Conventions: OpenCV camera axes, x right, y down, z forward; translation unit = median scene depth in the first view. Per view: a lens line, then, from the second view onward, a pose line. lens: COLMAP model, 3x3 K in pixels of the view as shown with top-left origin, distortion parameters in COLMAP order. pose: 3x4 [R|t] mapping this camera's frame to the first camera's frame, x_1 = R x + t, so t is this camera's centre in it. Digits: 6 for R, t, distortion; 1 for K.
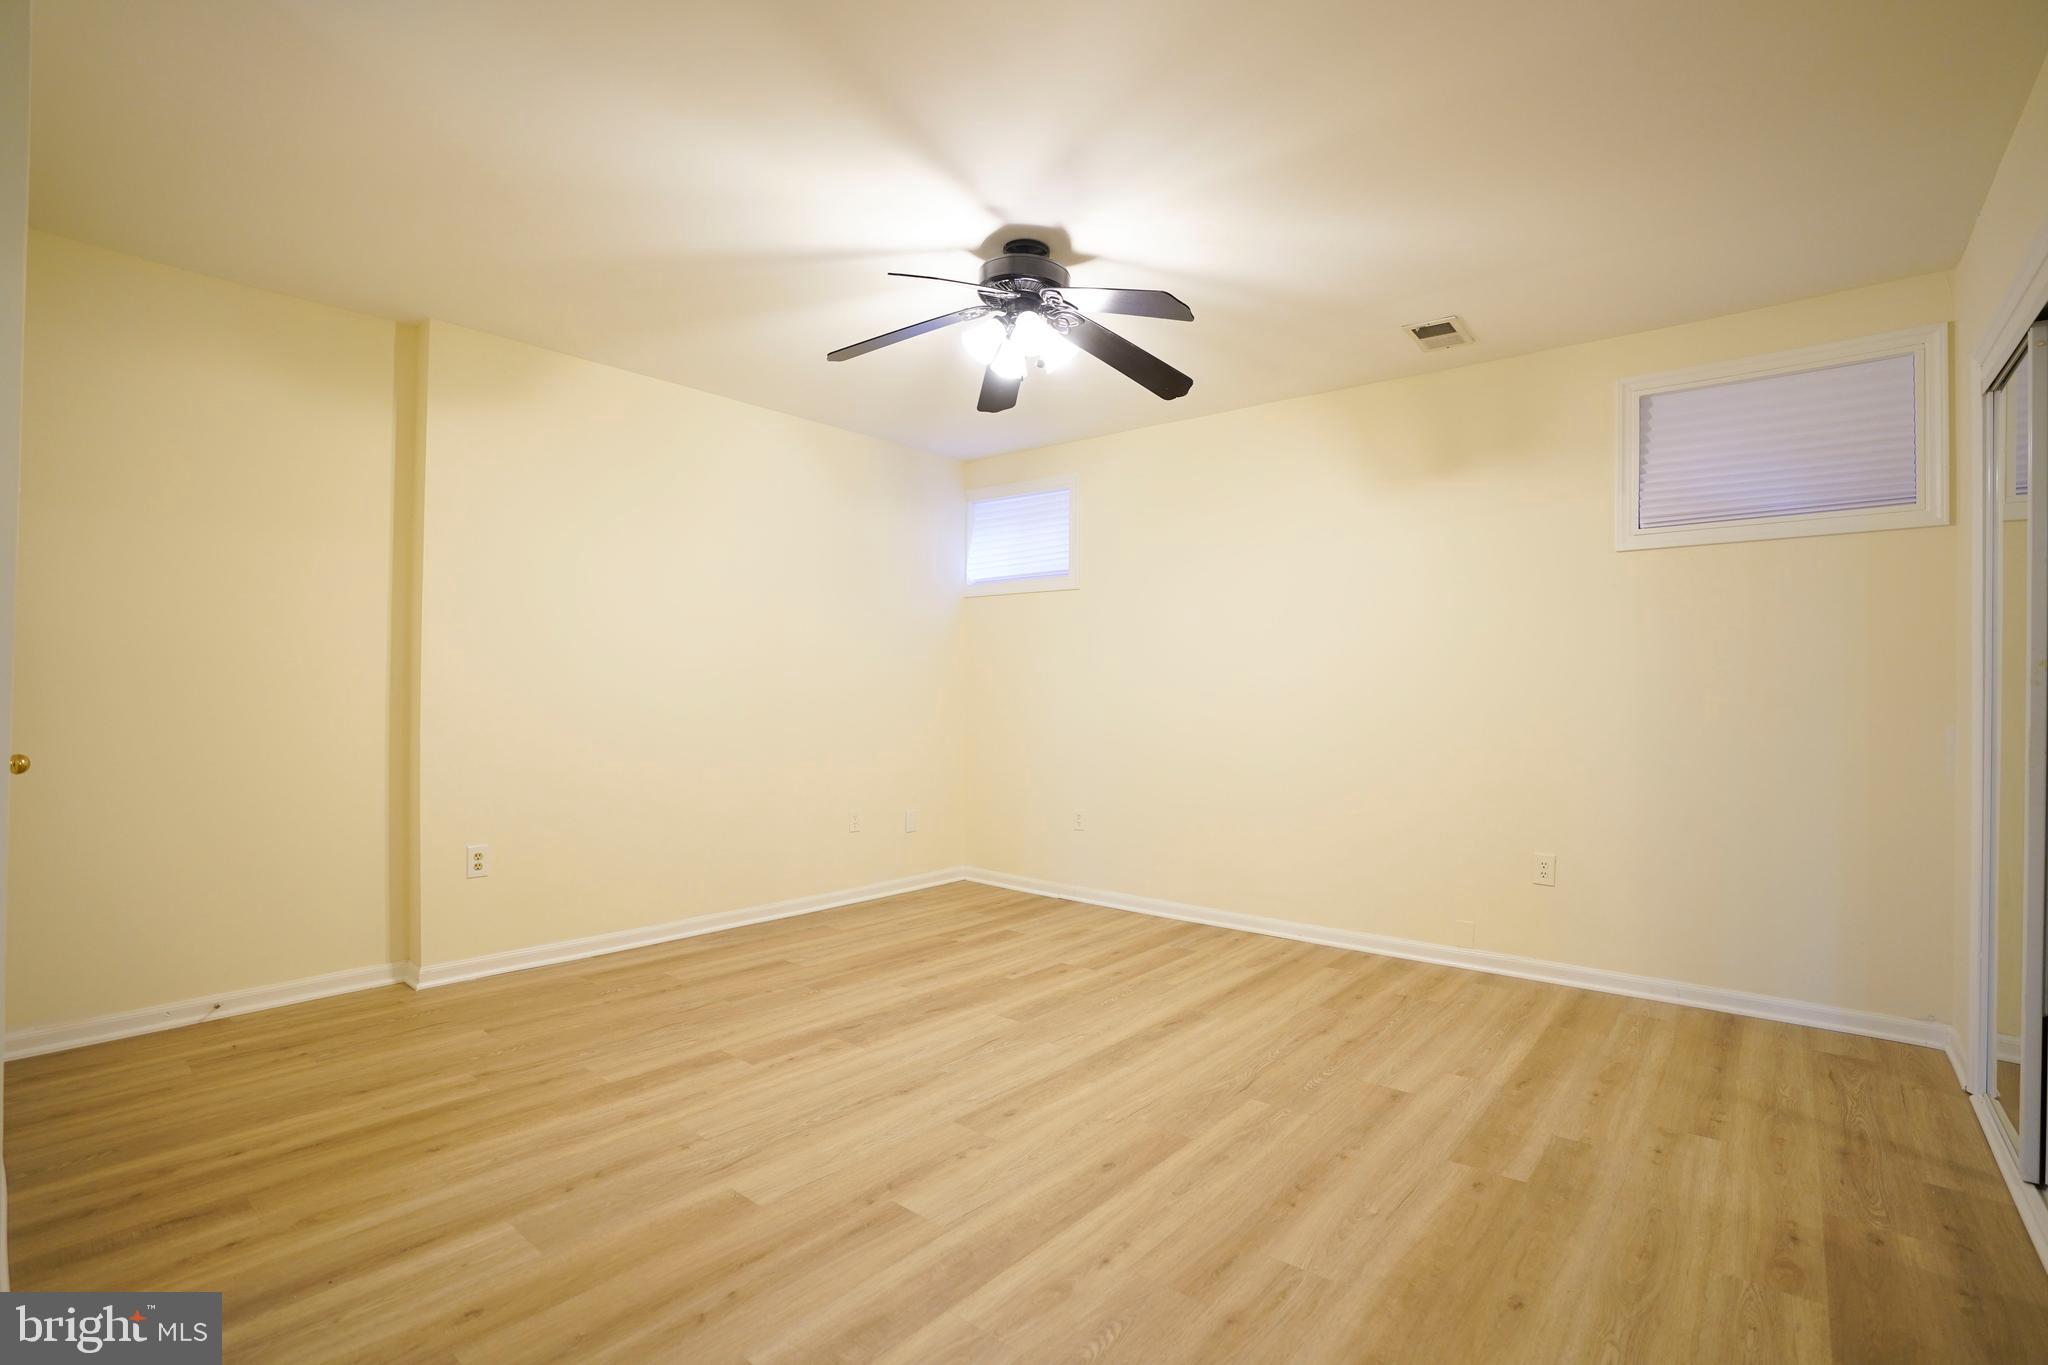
lens RADIAL K [[961.6, 0, 994.4], [0, 961.6, 673.8], [0, 0, 1]] dist [-0.059140, 0.022280]
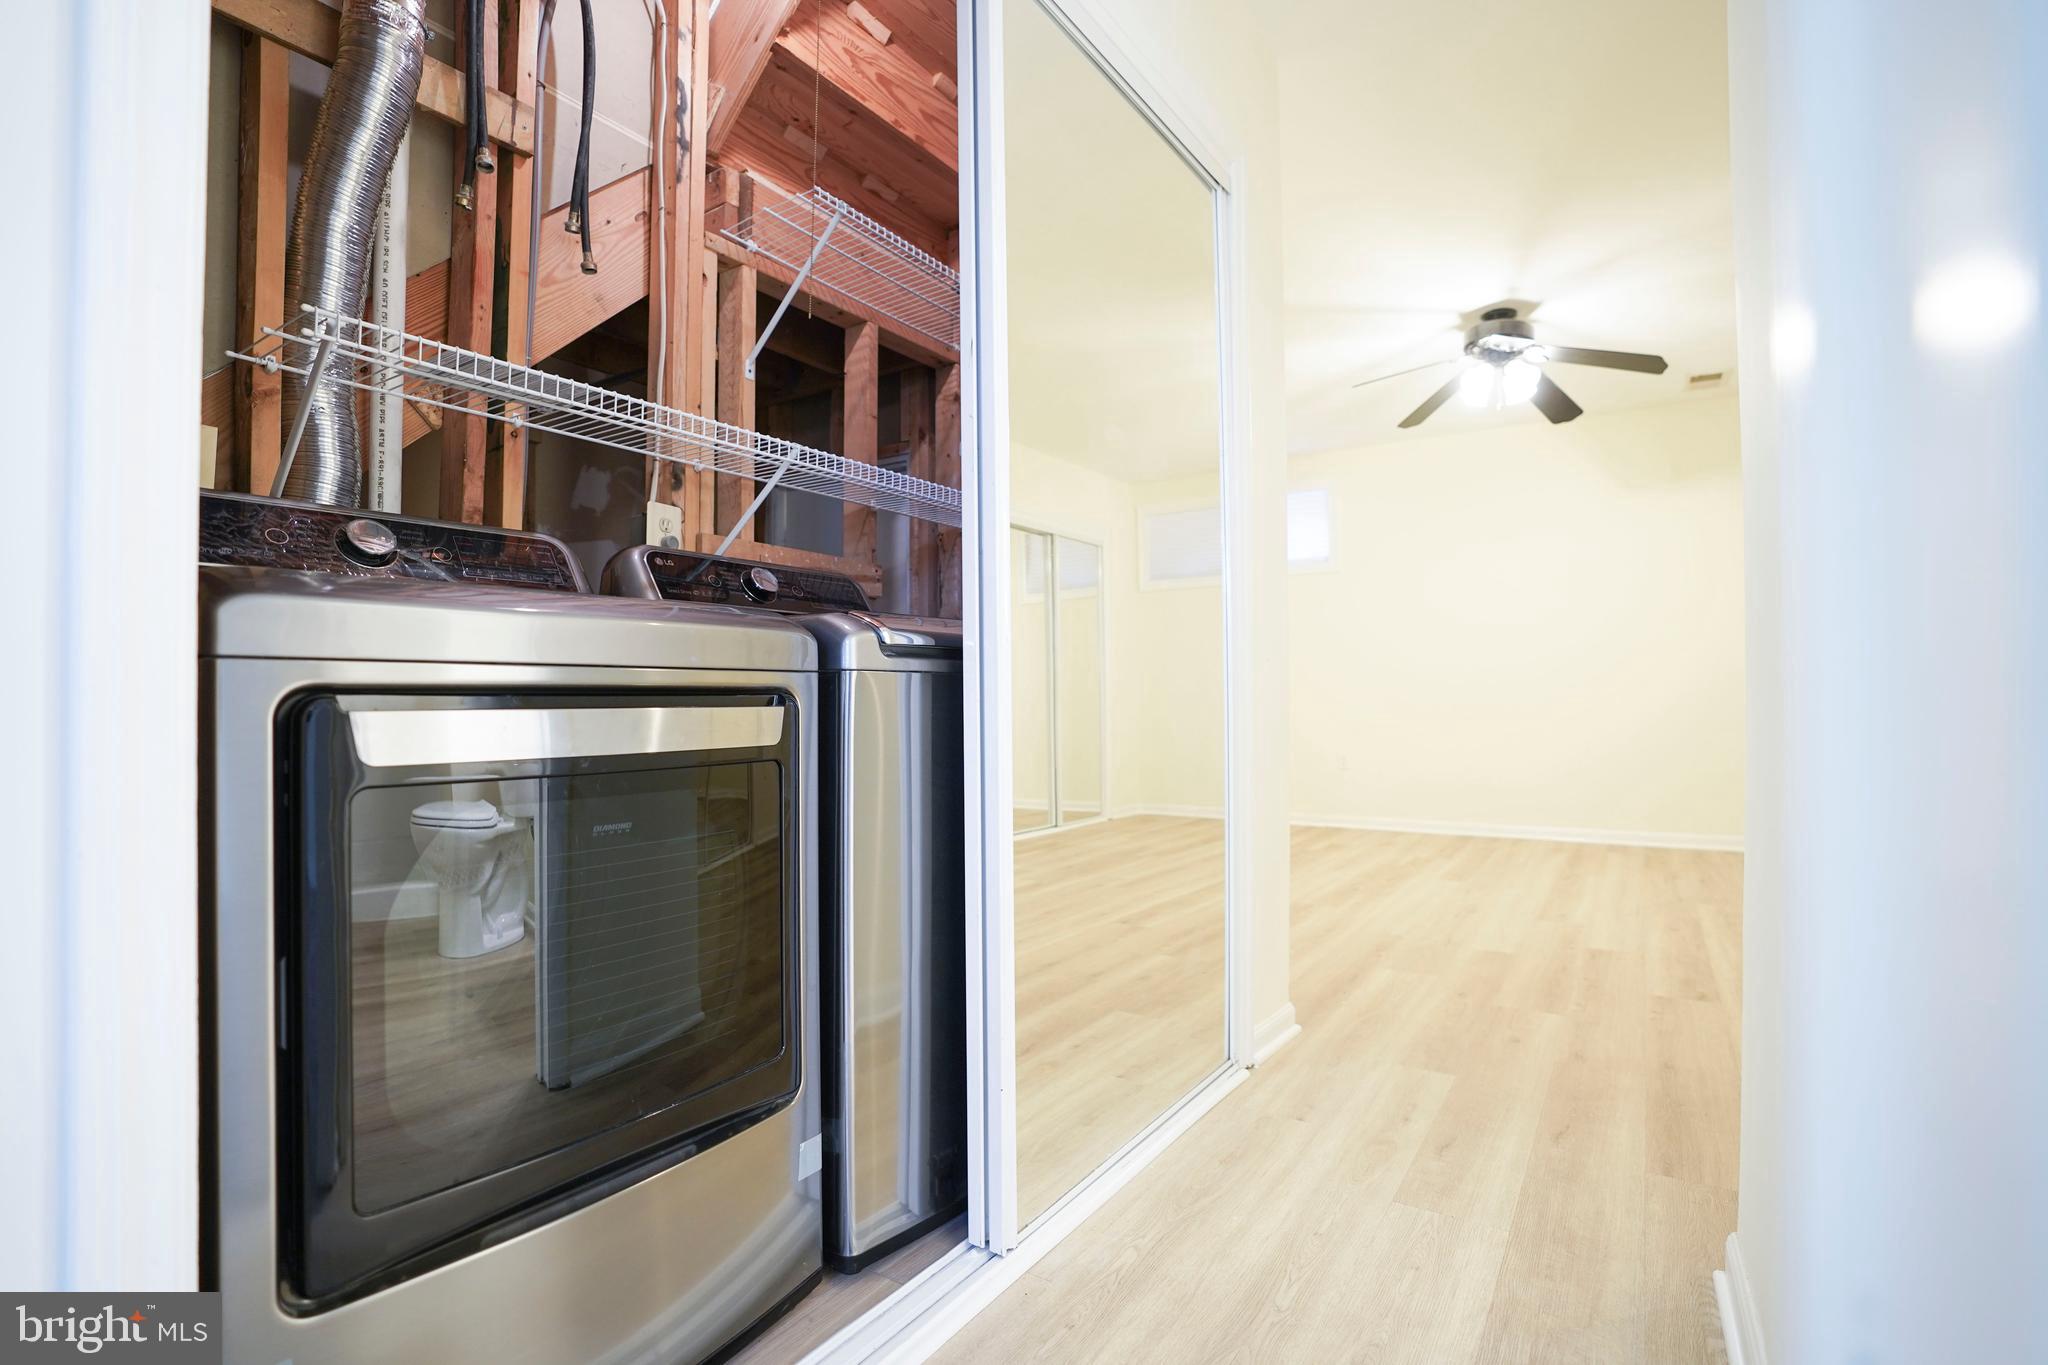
lens RADIAL K [[961.6, 0, 1011.6], [0, 961.6, 688.6], [0, 0, 1]] dist [-0.059140, 0.022280]
pose [[0.992529, -0.006823, 0.121818, -0.915046], [0.006313, 0.999970, 0.004568, 0.098842], [-0.121846, -0.003765, 0.992542, -0.295294]]
